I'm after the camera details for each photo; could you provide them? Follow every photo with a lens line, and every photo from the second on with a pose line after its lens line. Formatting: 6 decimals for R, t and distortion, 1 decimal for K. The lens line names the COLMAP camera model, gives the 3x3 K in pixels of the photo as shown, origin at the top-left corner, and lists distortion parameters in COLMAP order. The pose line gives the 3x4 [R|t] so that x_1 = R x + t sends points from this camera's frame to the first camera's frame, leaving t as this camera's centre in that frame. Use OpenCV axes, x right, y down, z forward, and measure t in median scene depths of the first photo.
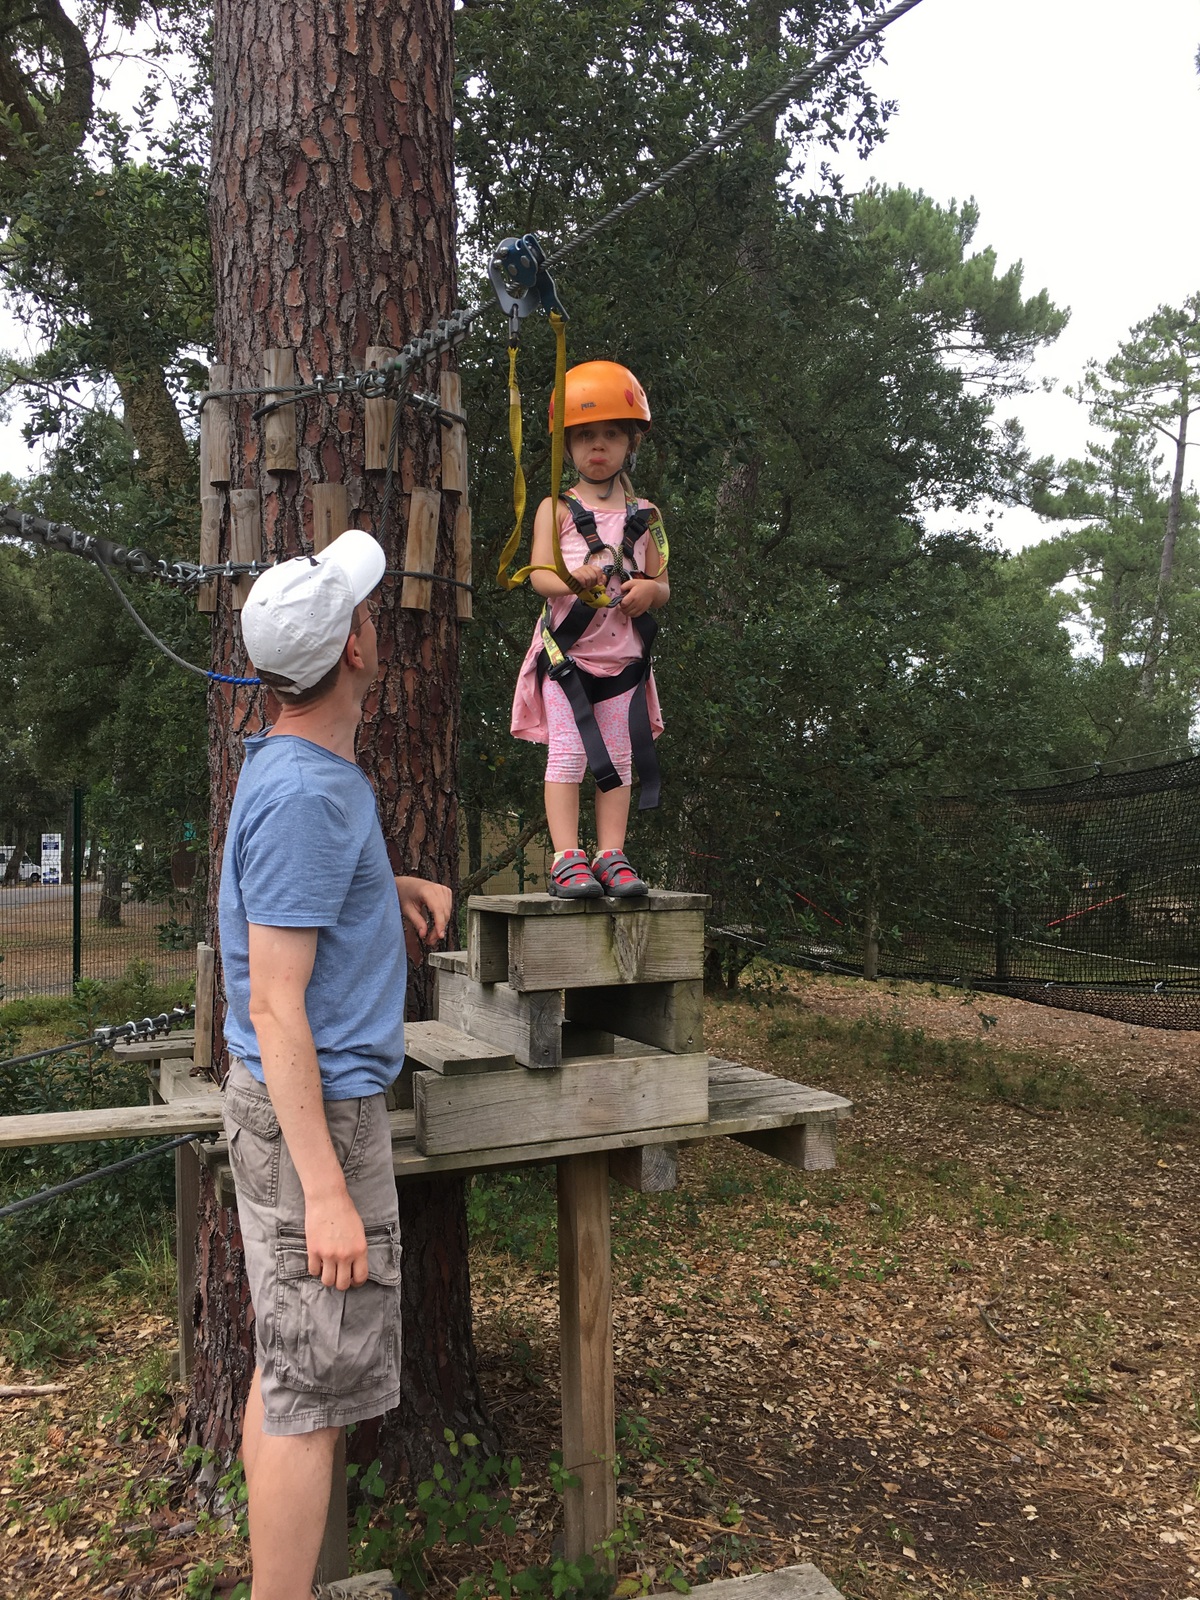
lens RADIAL K [[1370.3, 0, 572.3], [0, 1370.3, 800.6], [0, 0, 1]] dist [0.080950, -0.125971]
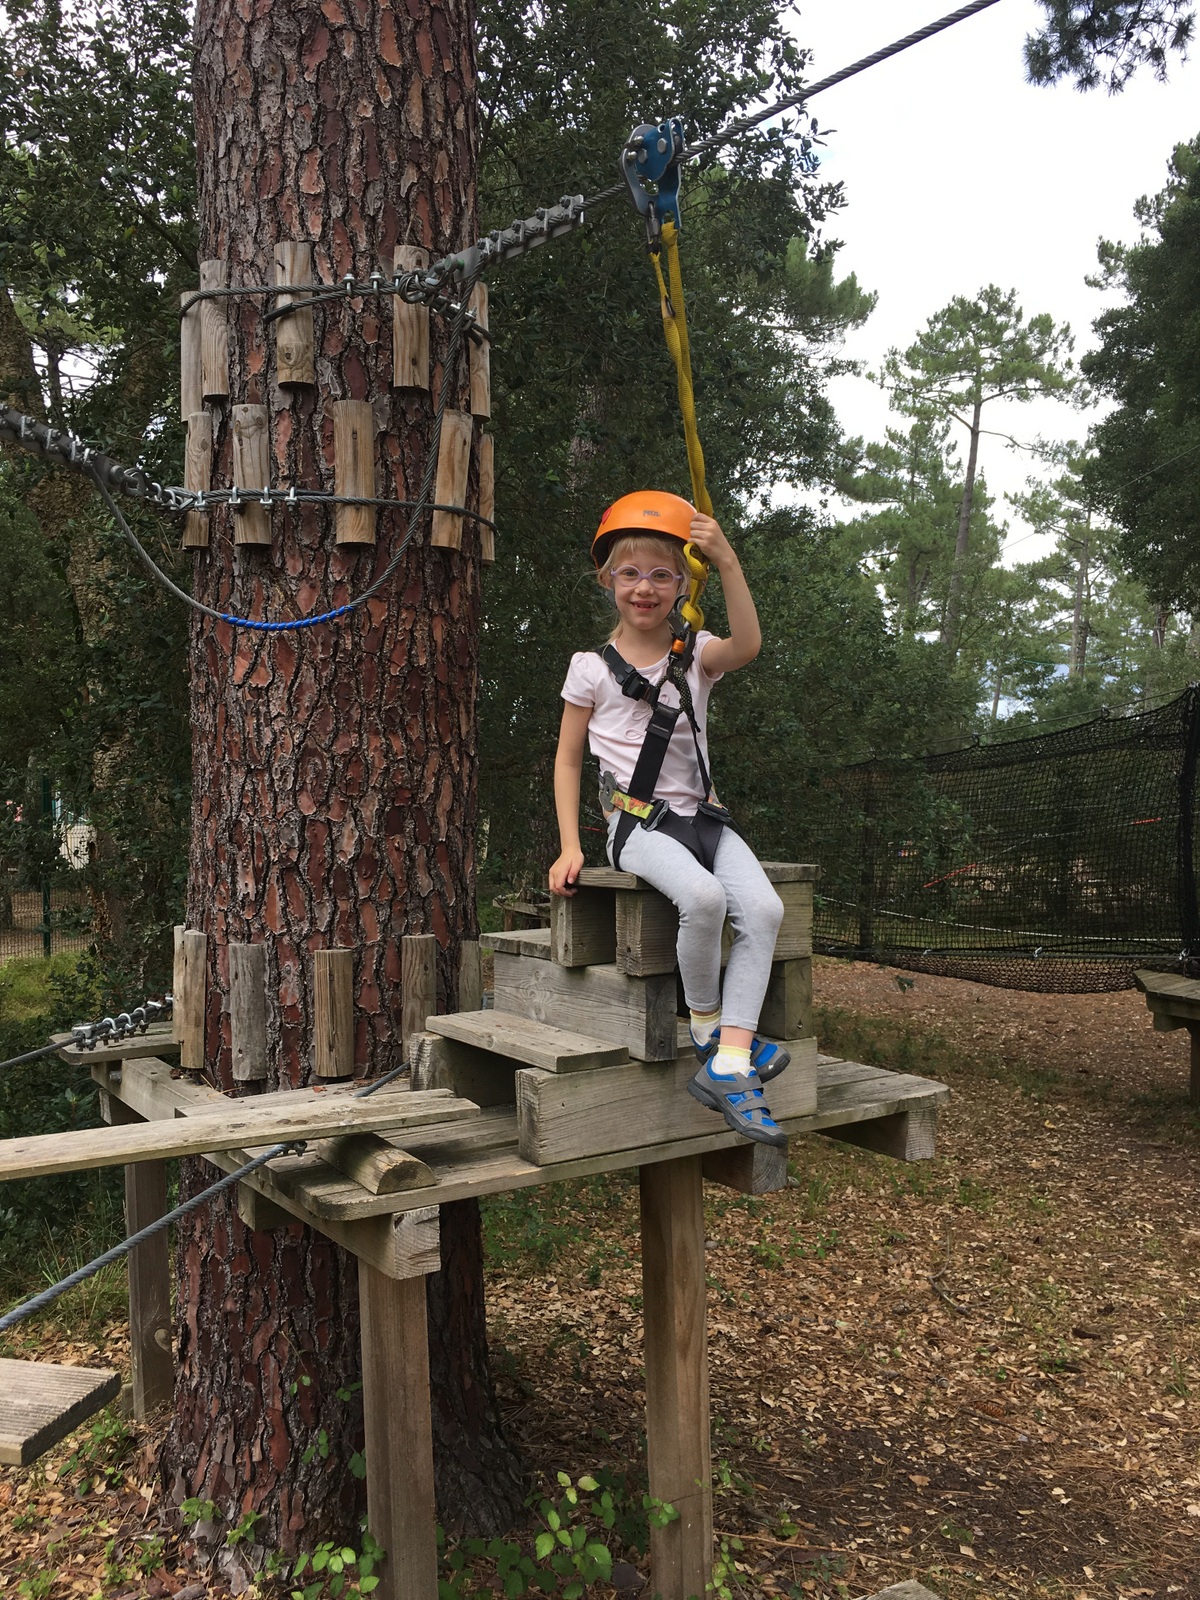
lens RADIAL K [[1370.3, 0, 572.3], [0, 1370.3, 800.6], [0, 0, 1]] dist [0.080950, -0.125971]
pose [[0.989081, -0.004122, 0.147318, -0.155482], [0.001369, 0.999823, 0.018779, 0.006908], [-0.147369, -0.018372, 0.988911, 0.099443]]
